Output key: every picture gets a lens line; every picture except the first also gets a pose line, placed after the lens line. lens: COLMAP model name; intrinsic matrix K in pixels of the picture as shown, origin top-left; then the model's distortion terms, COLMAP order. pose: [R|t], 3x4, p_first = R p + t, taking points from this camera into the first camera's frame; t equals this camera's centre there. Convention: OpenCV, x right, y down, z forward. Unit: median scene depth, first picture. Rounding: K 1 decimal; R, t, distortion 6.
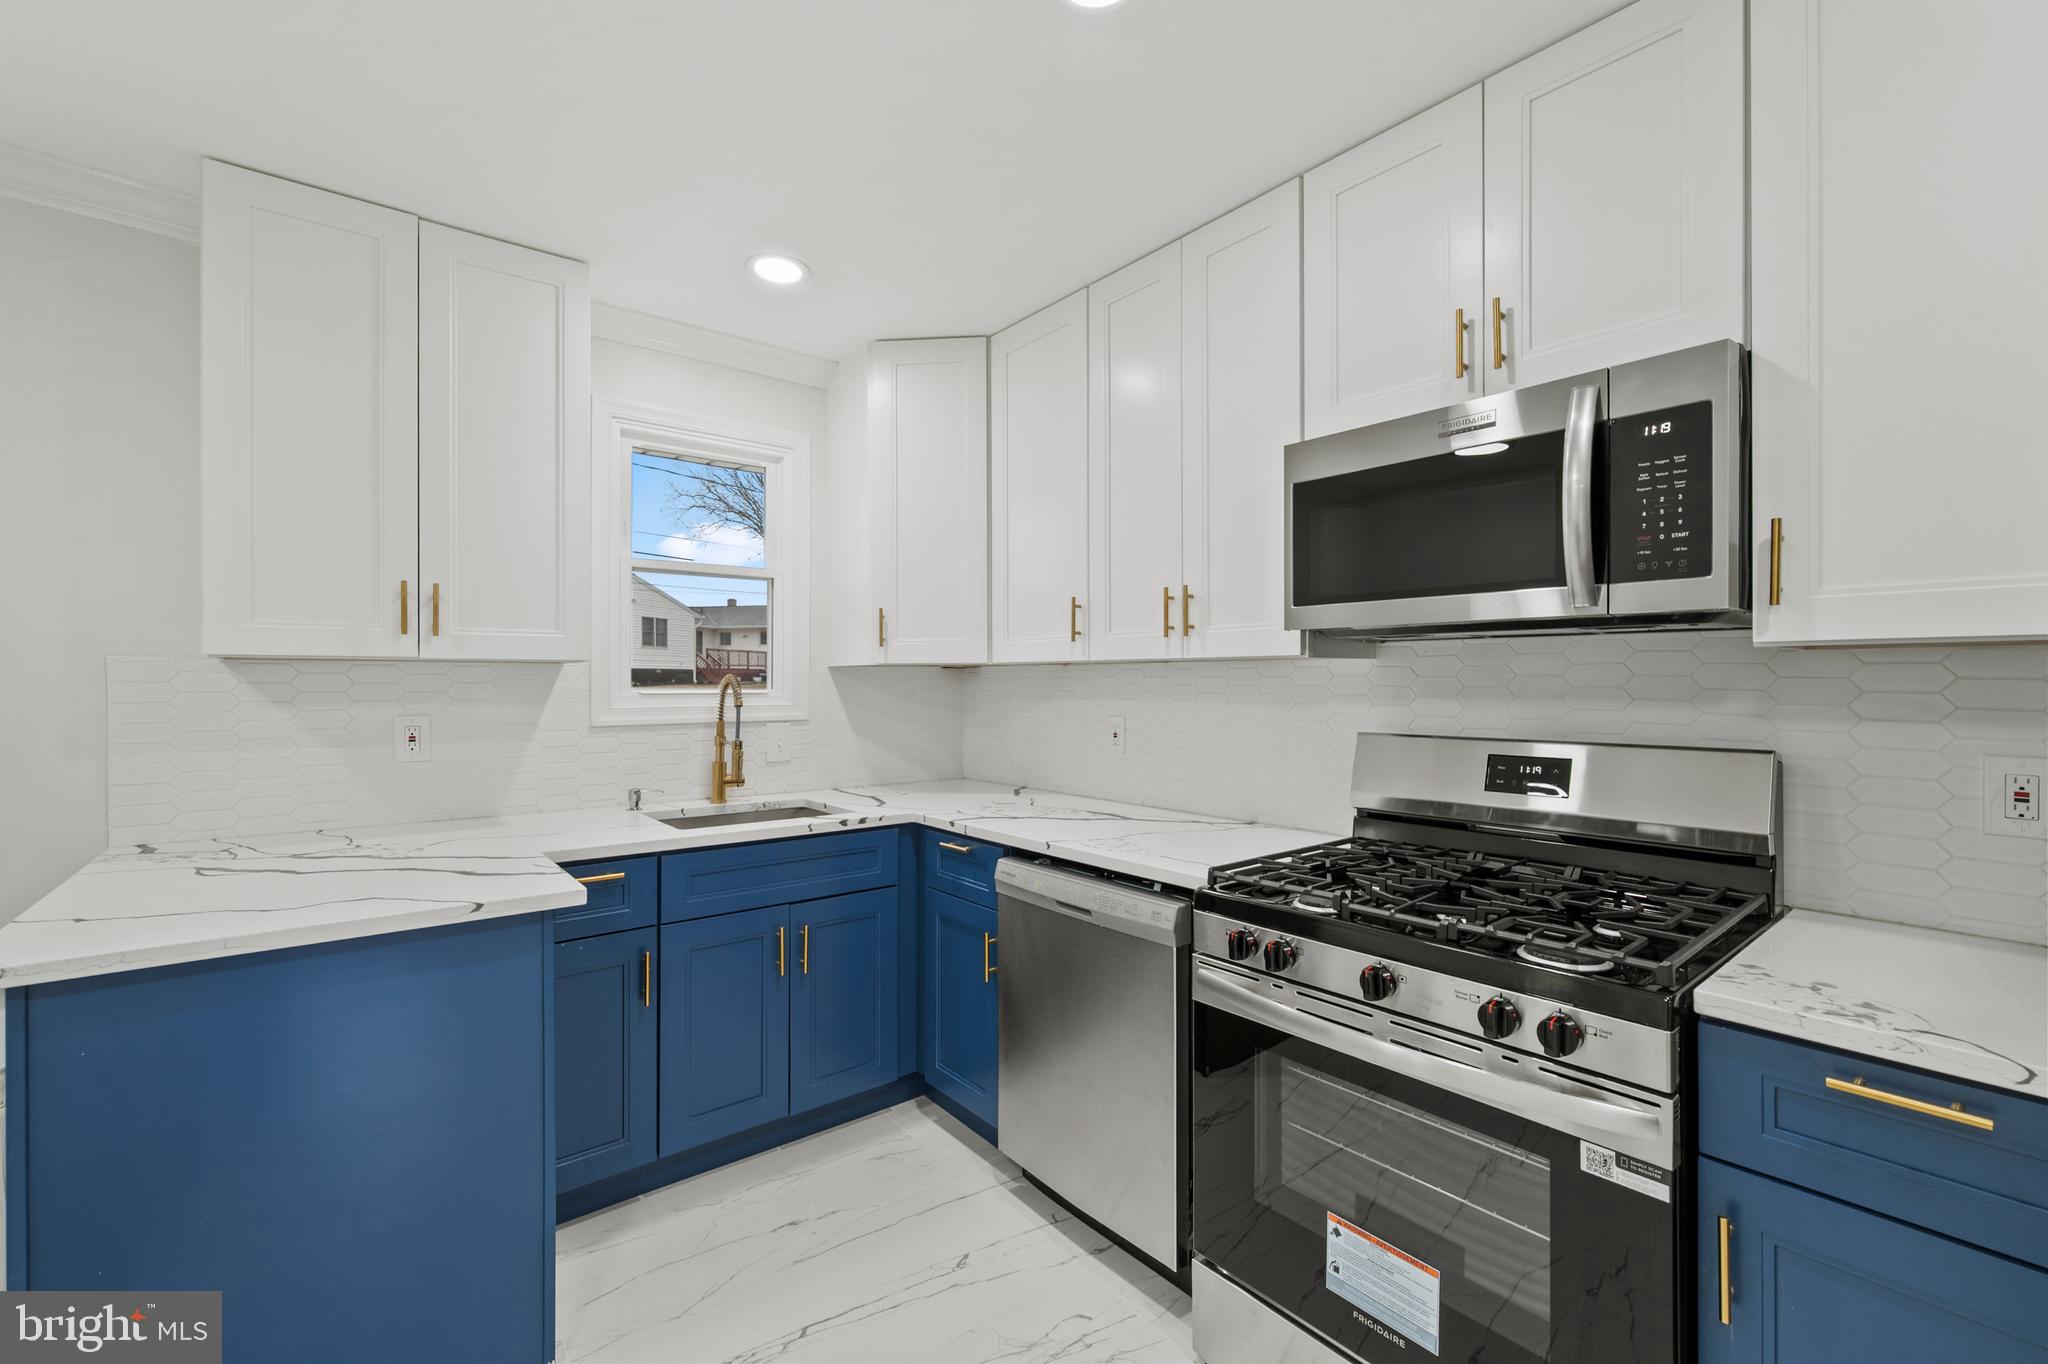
lens RADIAL K [[857.7, 0, 1018.8], [0, 857.7, 681.3], [0, 0, 1]] dist [0.000004, 0.000108]
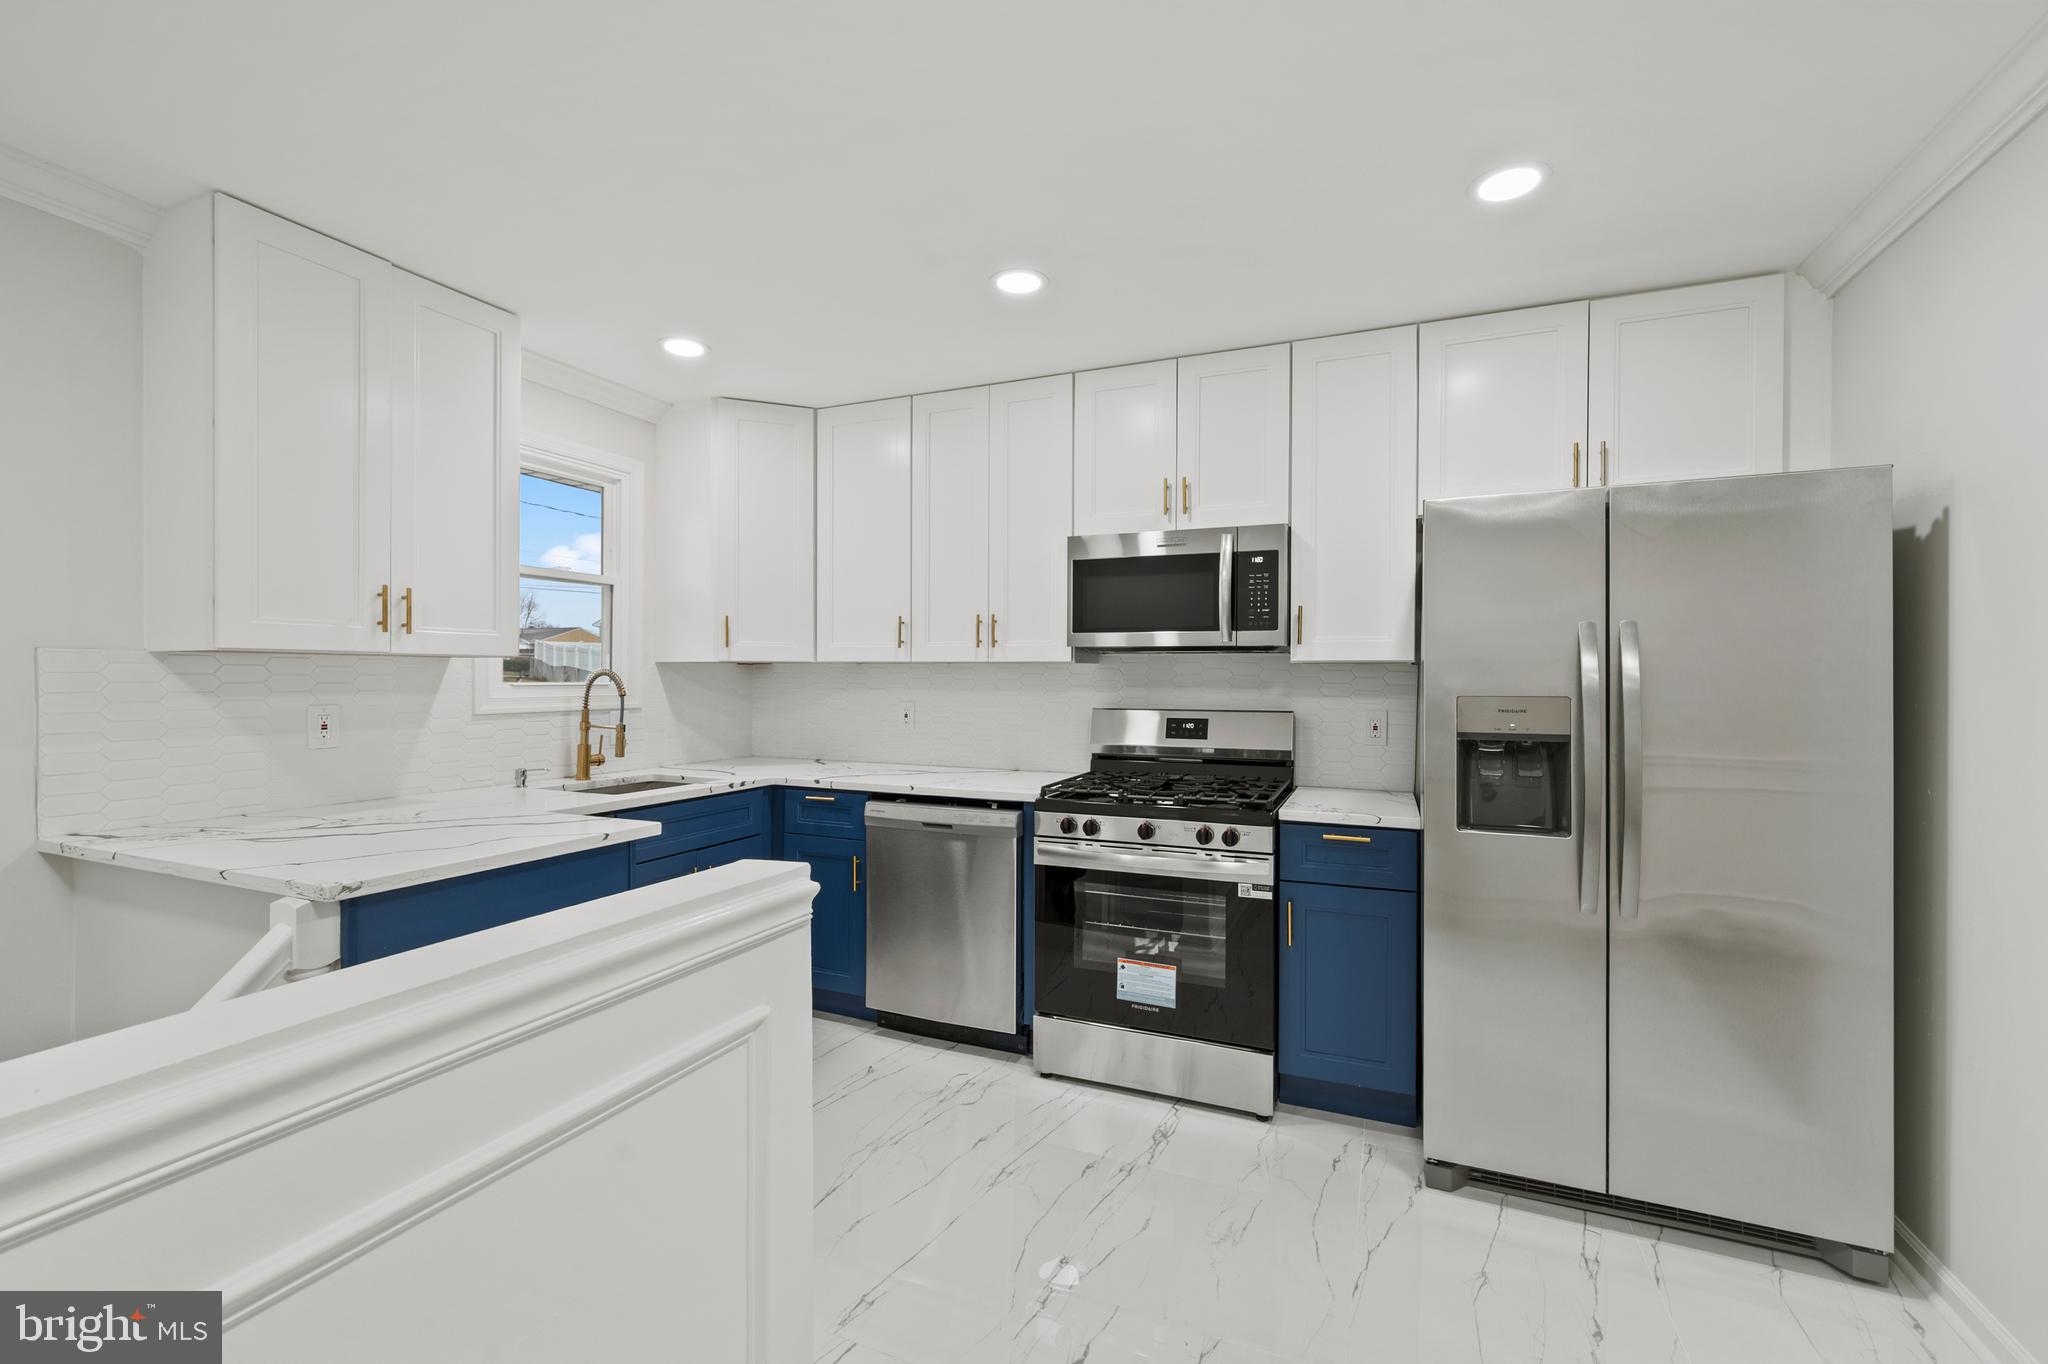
lens RADIAL K [[857.7, 0, 1018.8], [0, 857.7, 681.3], [0, 0, 1]] dist [0.000004, 0.000108]
pose [[0.884913, 0.002674, 0.465749, -0.471678], [-0.005555, 0.999973, 0.004812, 0.000537], [-0.465723, -0.006845, 0.884904, -0.373678]]
